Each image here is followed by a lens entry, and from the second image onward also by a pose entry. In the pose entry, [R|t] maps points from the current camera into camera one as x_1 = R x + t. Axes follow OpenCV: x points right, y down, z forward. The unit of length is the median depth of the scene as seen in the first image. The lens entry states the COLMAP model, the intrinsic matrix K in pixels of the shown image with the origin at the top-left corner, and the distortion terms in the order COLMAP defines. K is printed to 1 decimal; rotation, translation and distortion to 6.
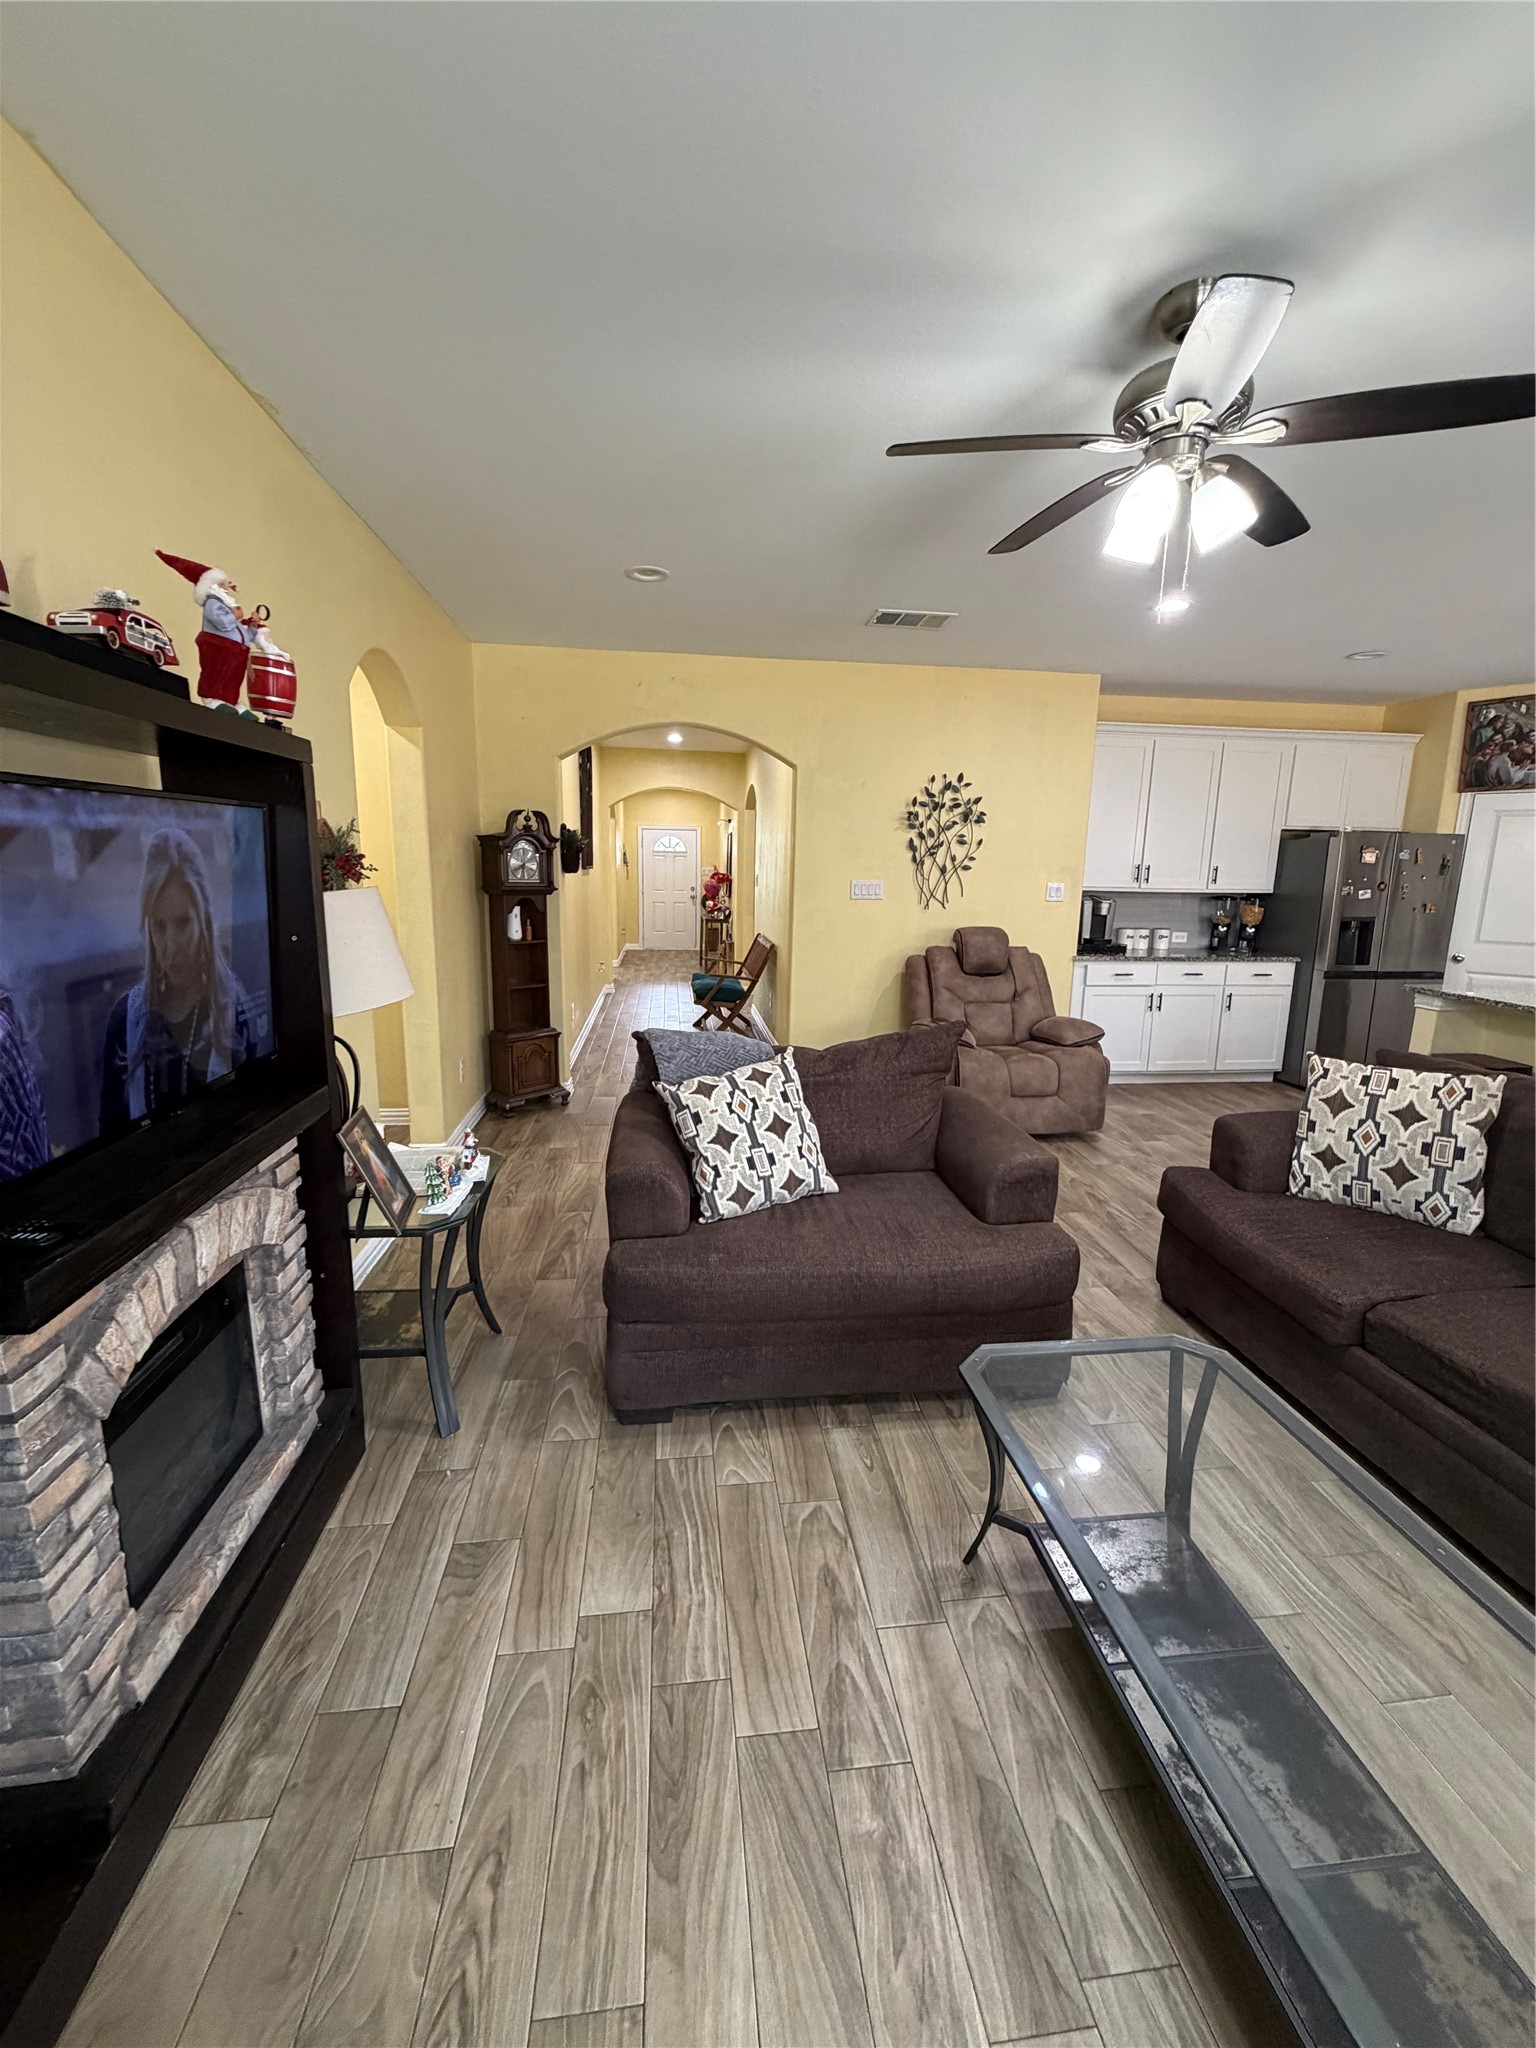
lens RADIAL K [[815.6, 0, 768.1], [0, 815.6, 1014.0], [0, 0, 1]] dist [0.001201, 0.000375]
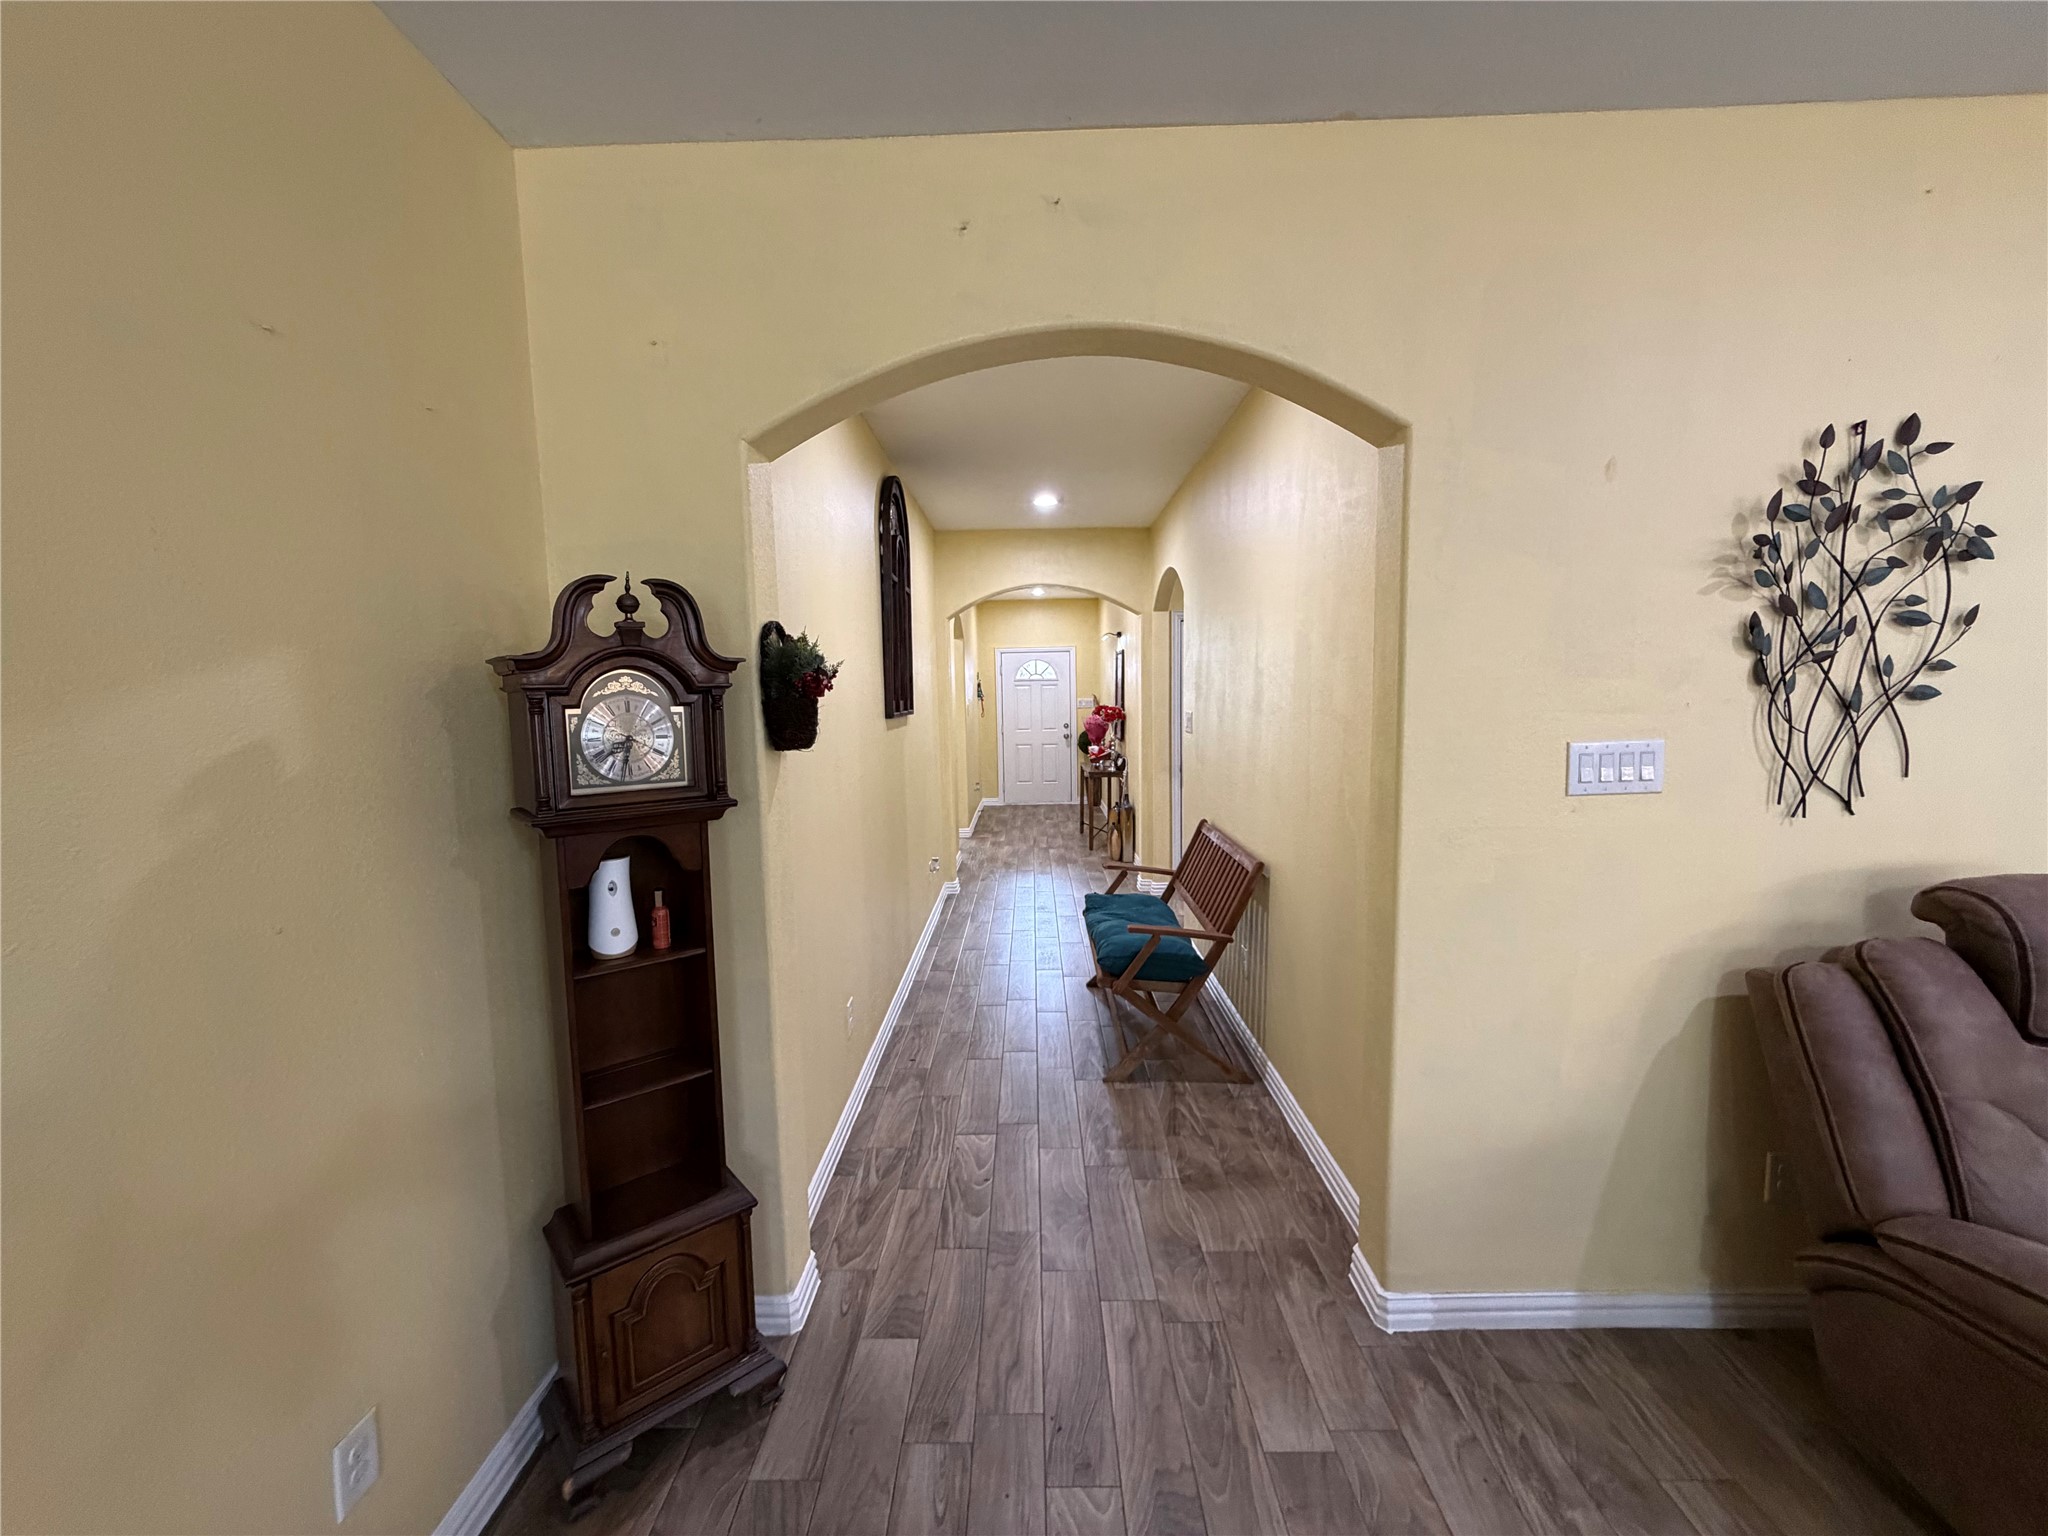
lens RADIAL K [[815.6, 0, 1011.9], [0, 815.6, 767.1], [0, 0, 1]] dist [0.001201, 0.000375]
pose [[0.988932, -0.026416, -0.146002, -0.080528], [0.013577, 0.996007, -0.088240, -0.120293], [0.147750, 0.085281, 0.985341, 0.595485]]
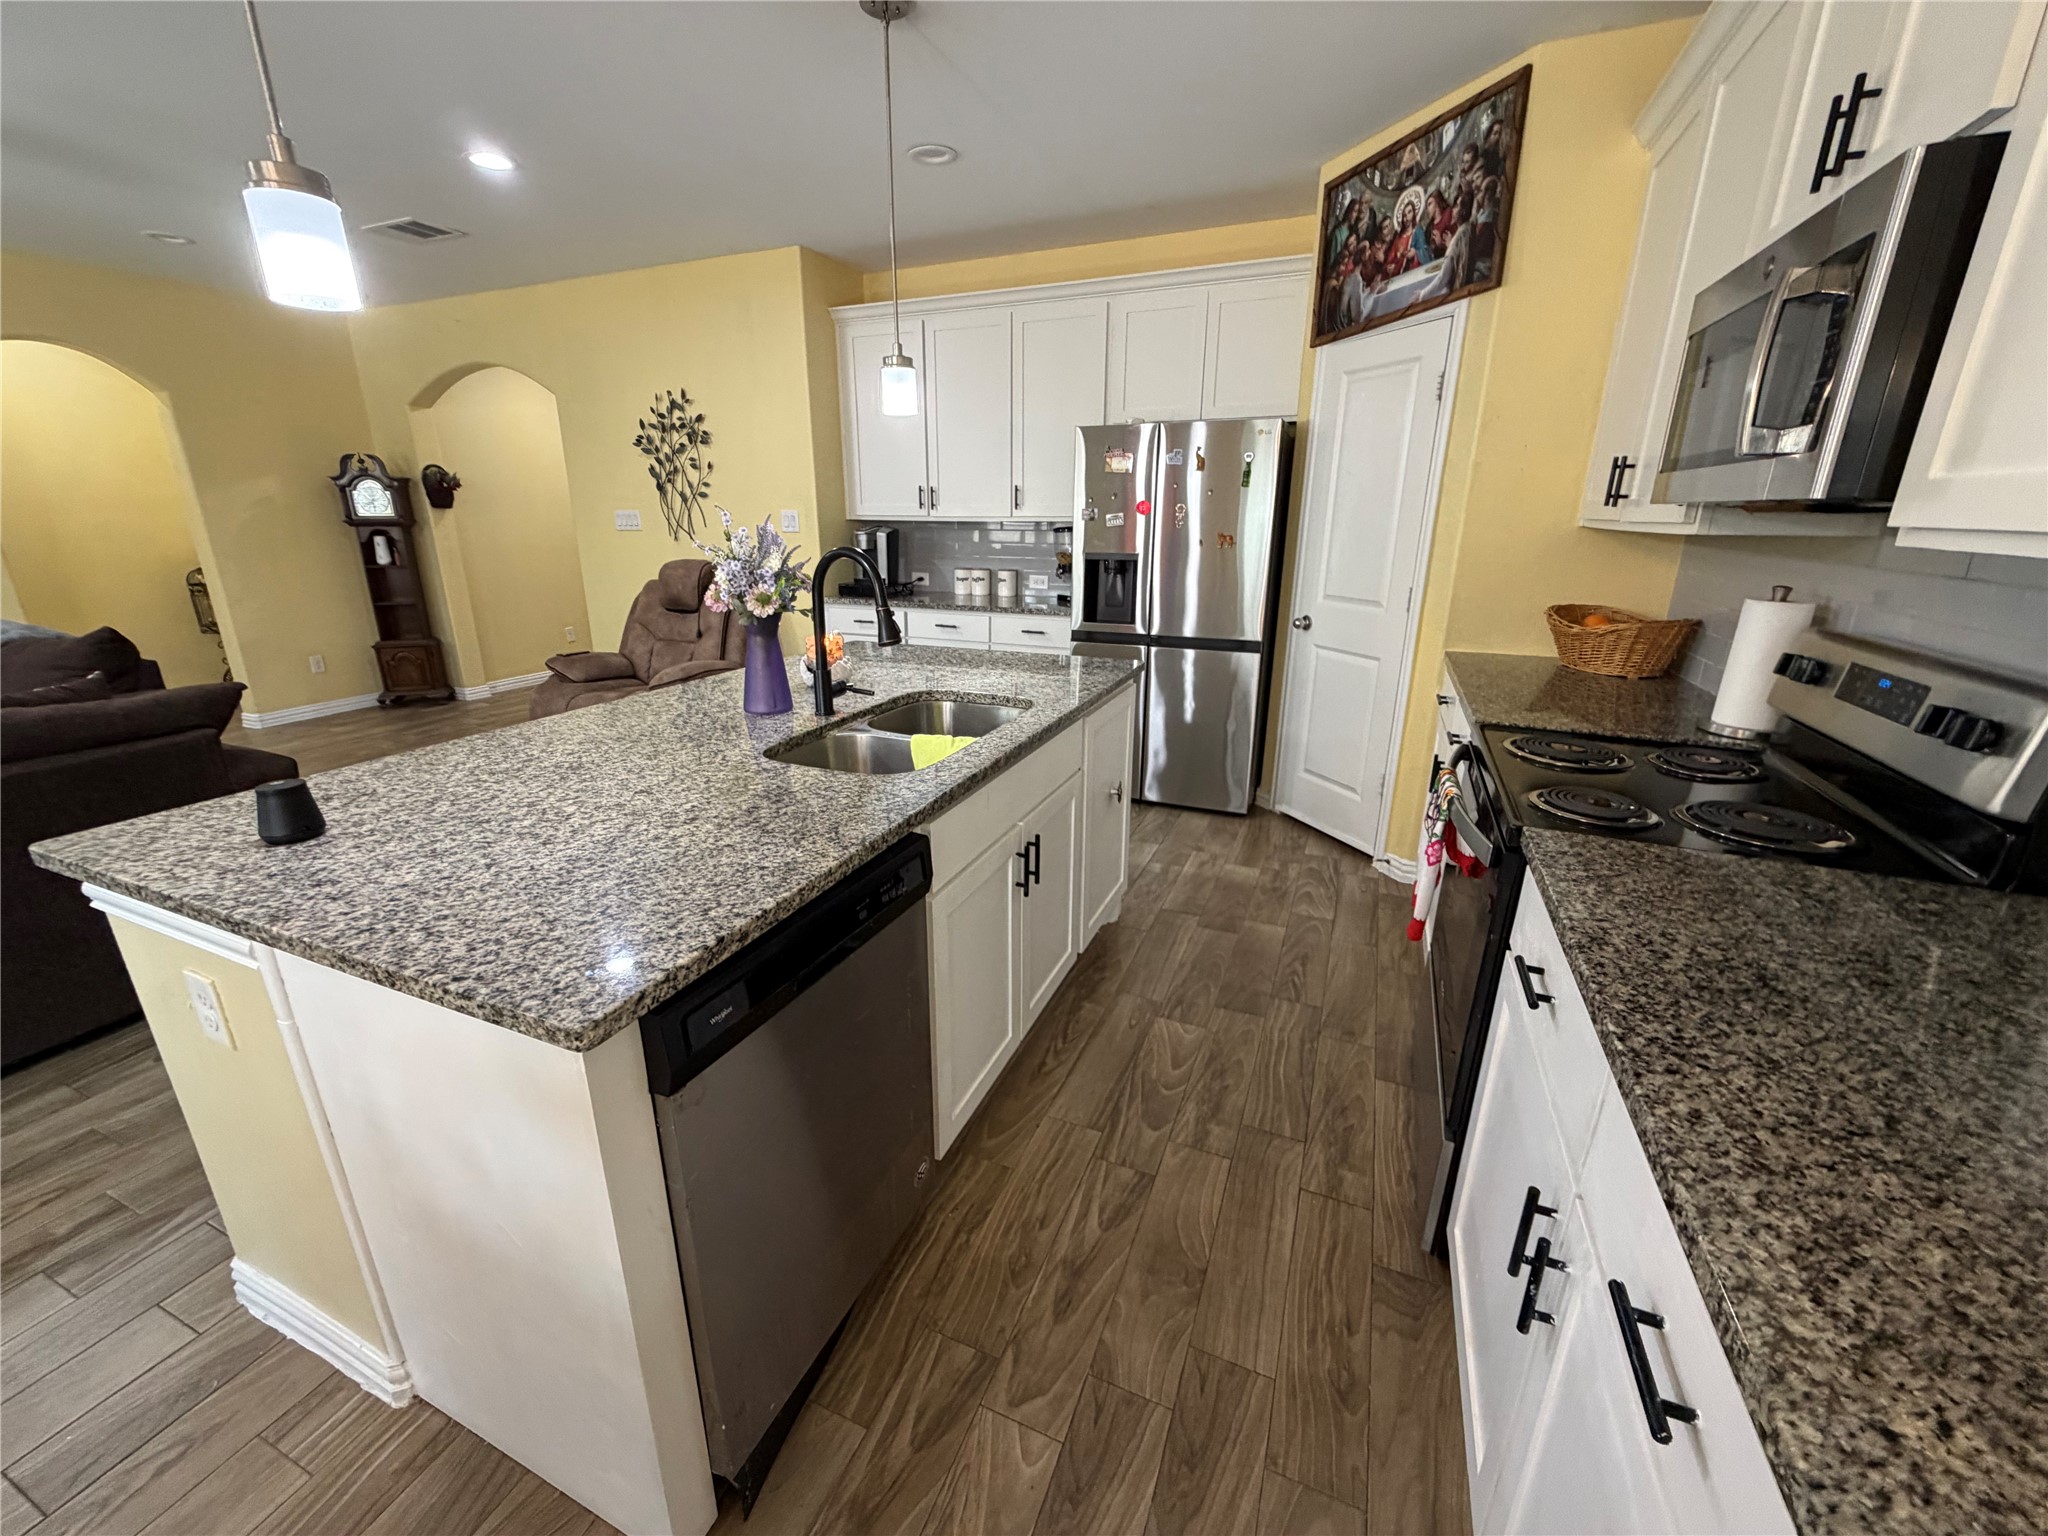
lens RADIAL K [[815.2, 0, 1010.7], [0, 815.2, 770.2], [0, 0, 1]] dist [-0.000412, -0.000391]
pose [[0.860188, 0.139065, -0.490650, 1.014847], [-0.078599, 0.986758, 0.141882, -0.028214], [0.503883, -0.083481, 0.859728, 0.342626]]
